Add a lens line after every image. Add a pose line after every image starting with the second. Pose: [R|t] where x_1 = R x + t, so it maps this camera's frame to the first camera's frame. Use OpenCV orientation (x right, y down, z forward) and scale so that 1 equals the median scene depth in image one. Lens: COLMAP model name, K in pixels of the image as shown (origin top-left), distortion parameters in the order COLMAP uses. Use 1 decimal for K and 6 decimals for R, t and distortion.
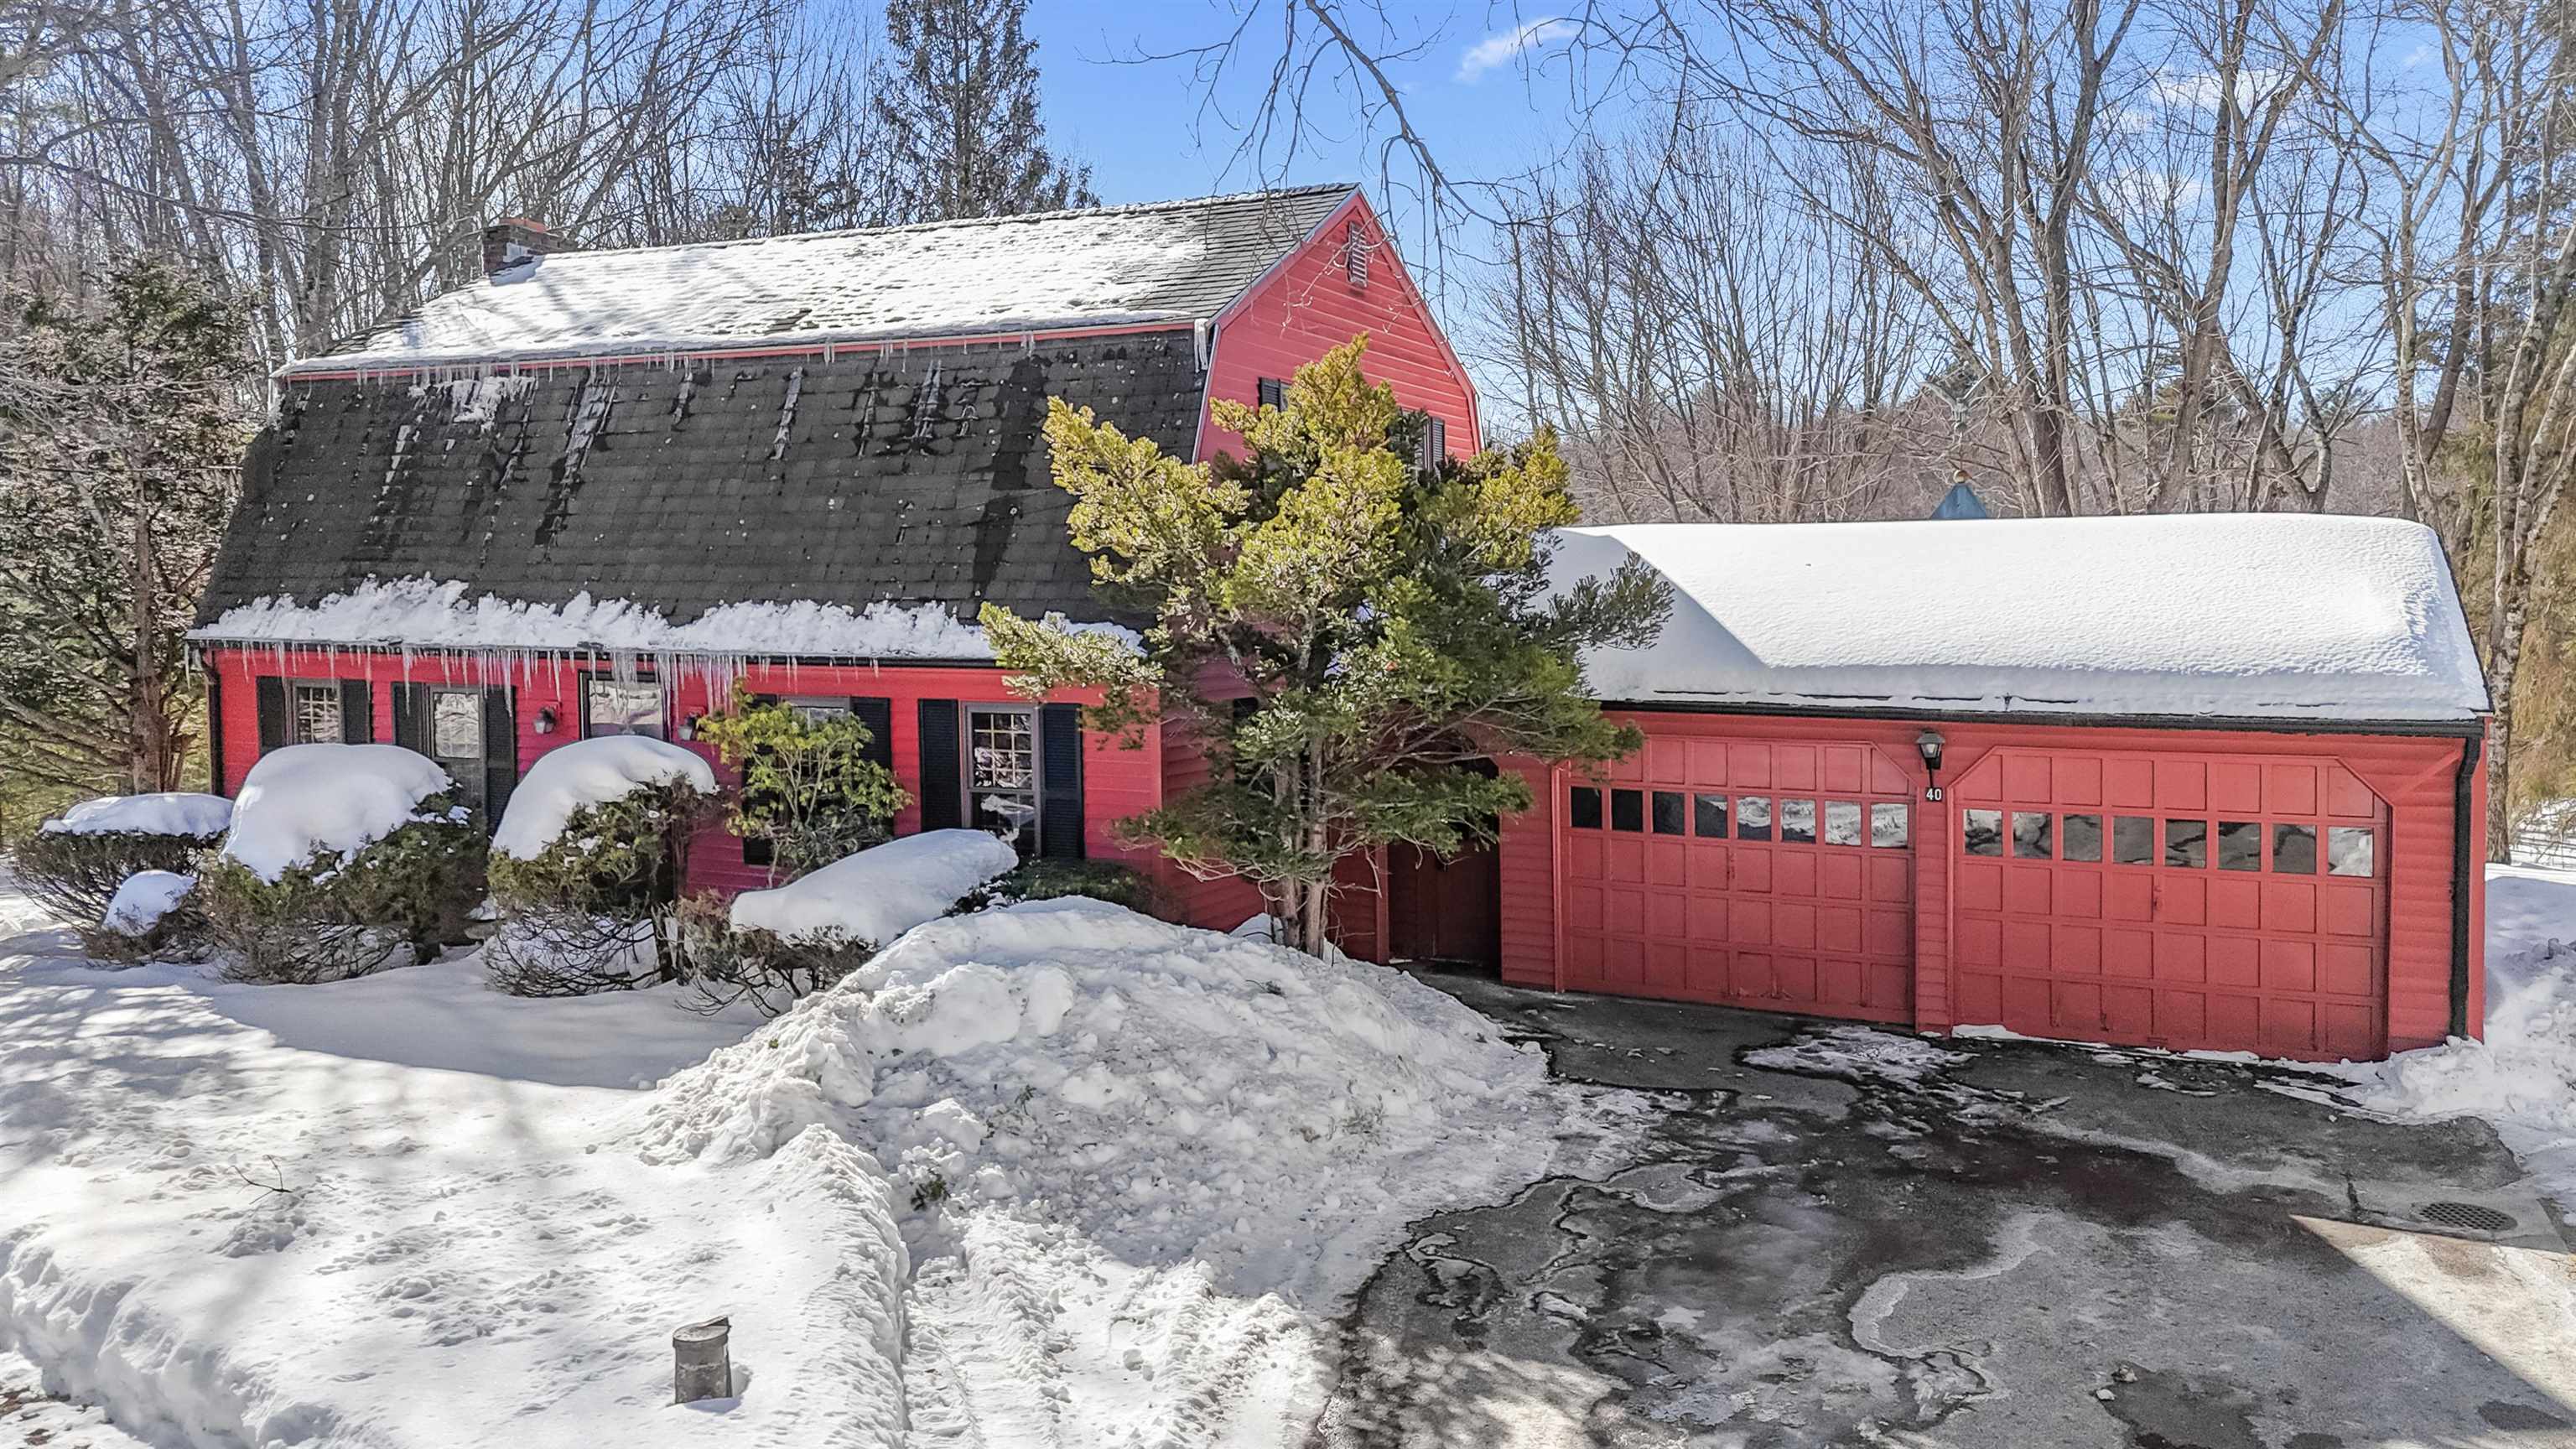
lens RADIAL K [[1900.1, 0, 1288.0], [0, 1900.1, 724.5], [0, 0, 1]] dist [0.101734, -0.109582]
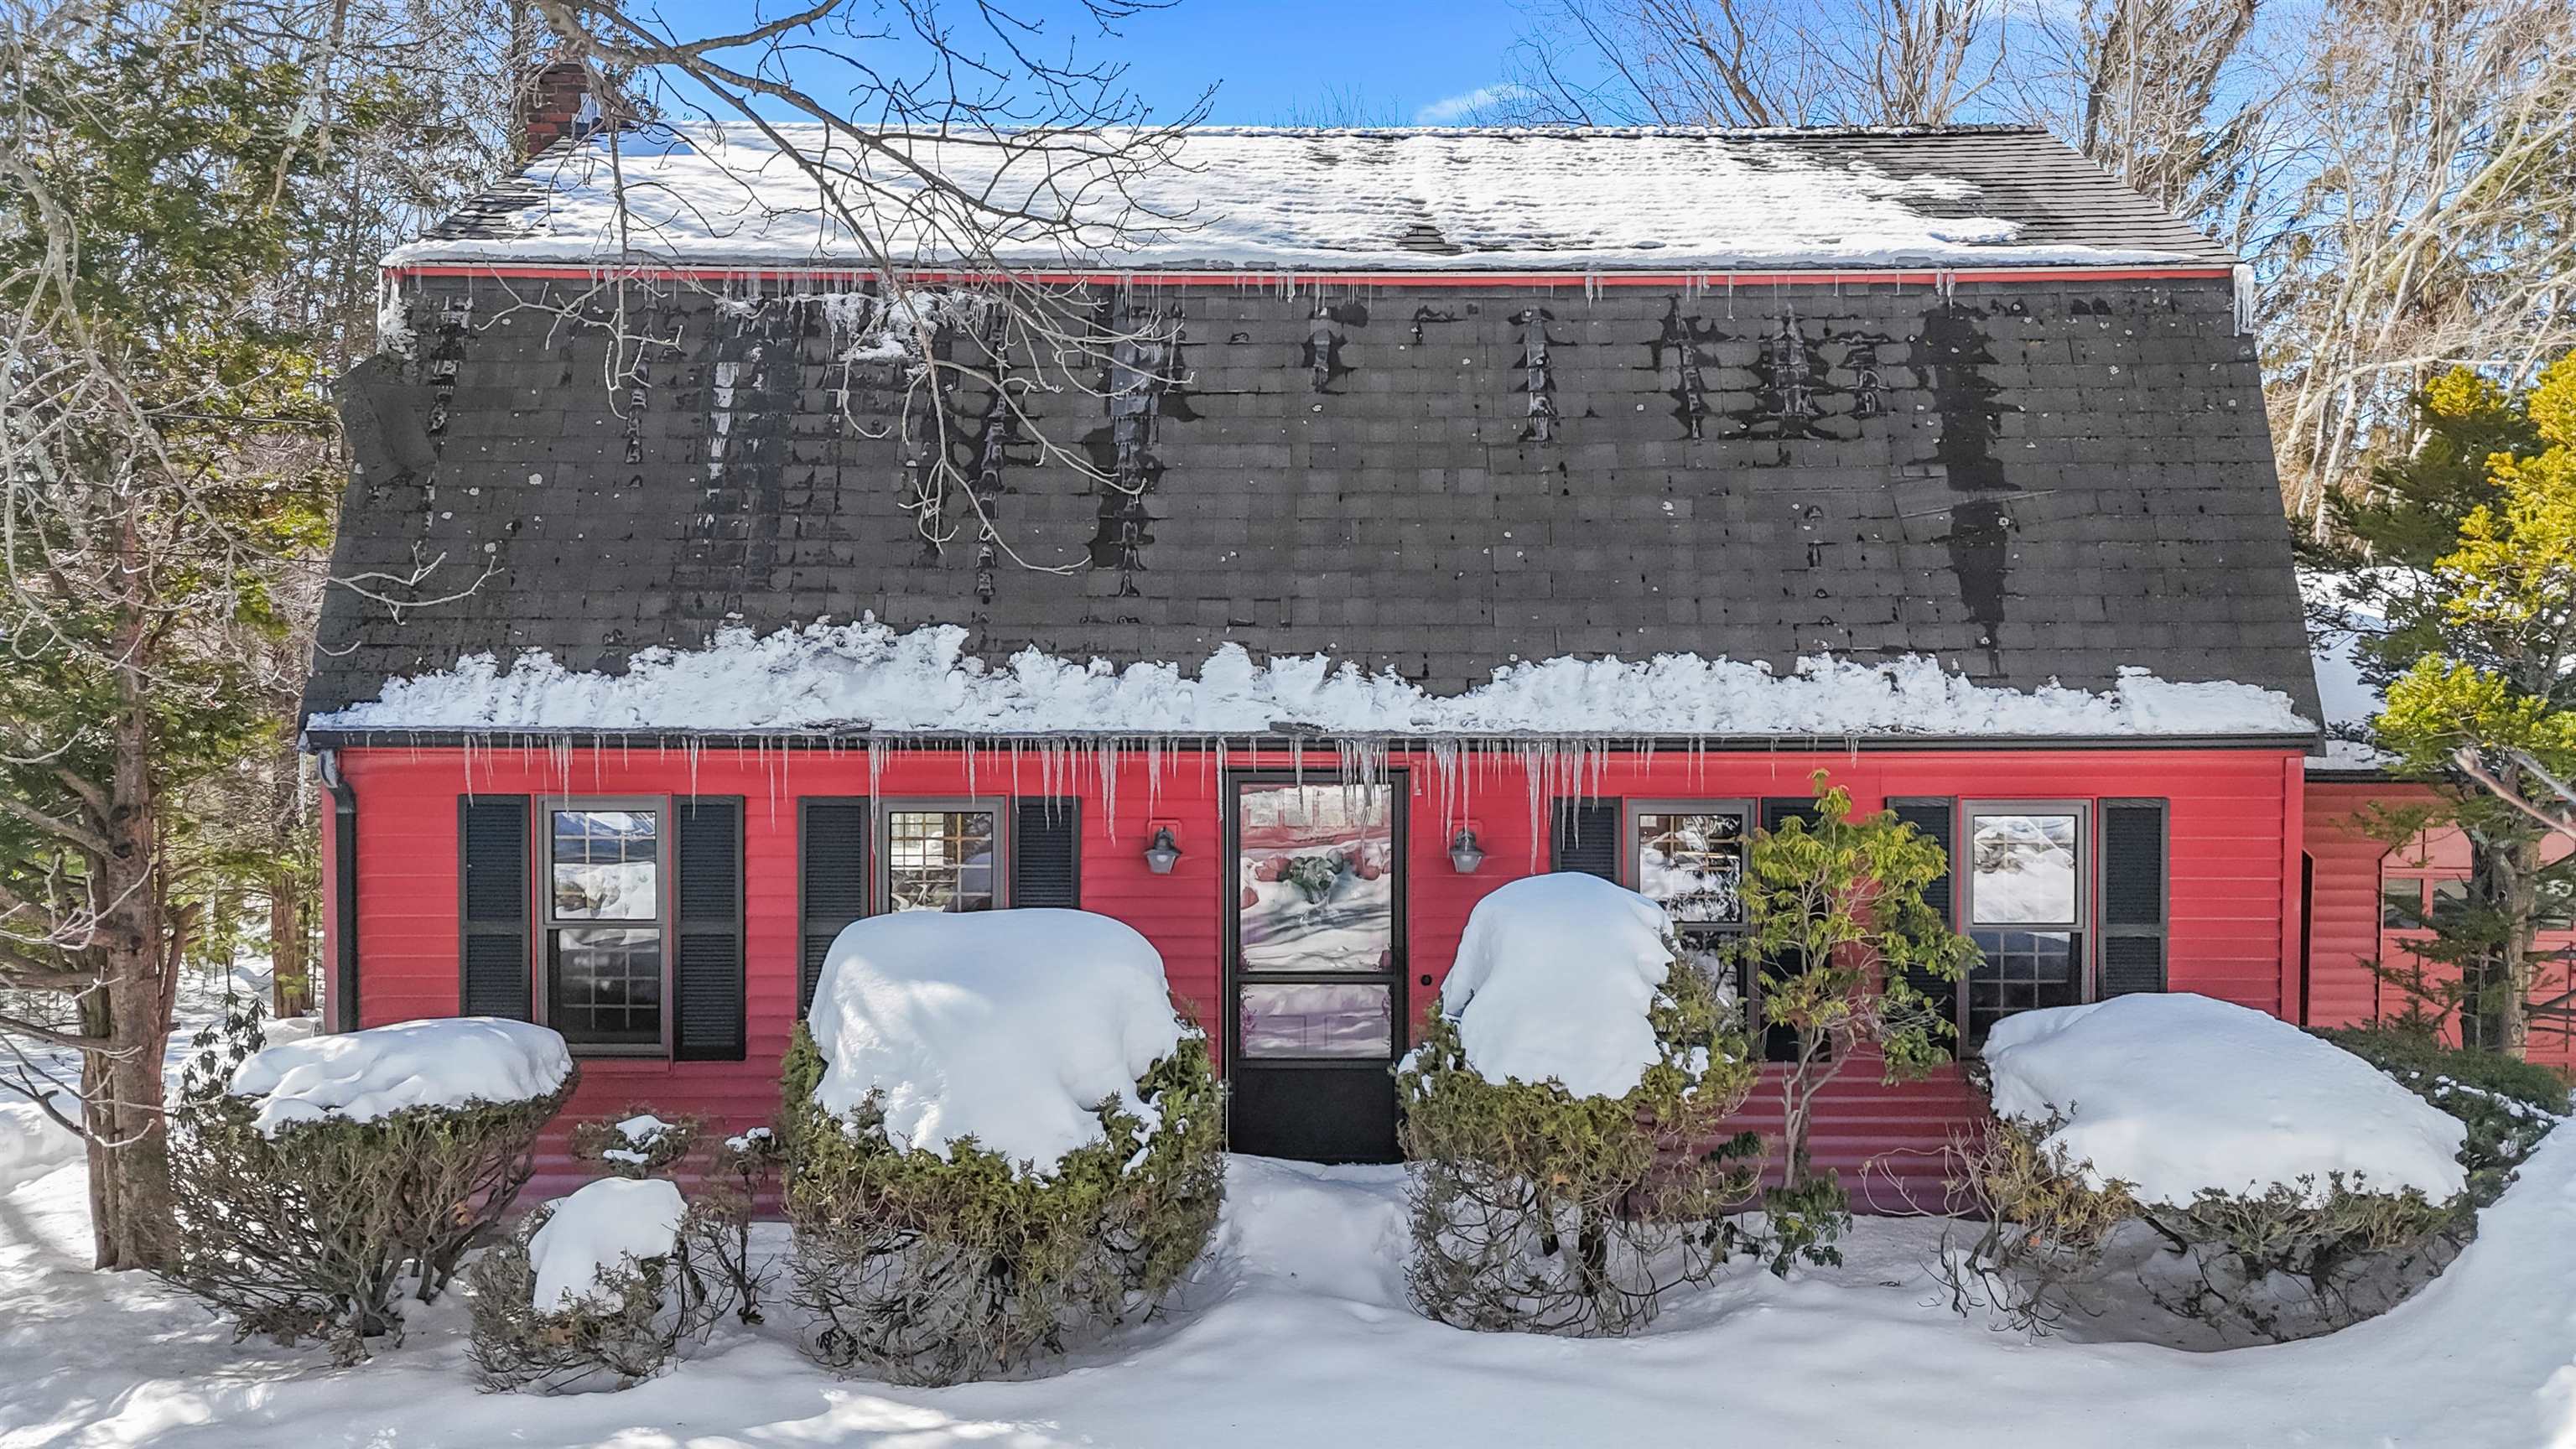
lens RADIAL K [[1900.1, 0, 1288.0], [0, 1900.1, 724.5], [0, 0, 1]] dist [0.101734, -0.109582]
pose [[0.898108, -0.021076, 0.439269, -0.651531], [0.032146, 0.999325, -0.017776, -0.032374], [-0.438598, 0.030085, 0.898180, 0.461375]]
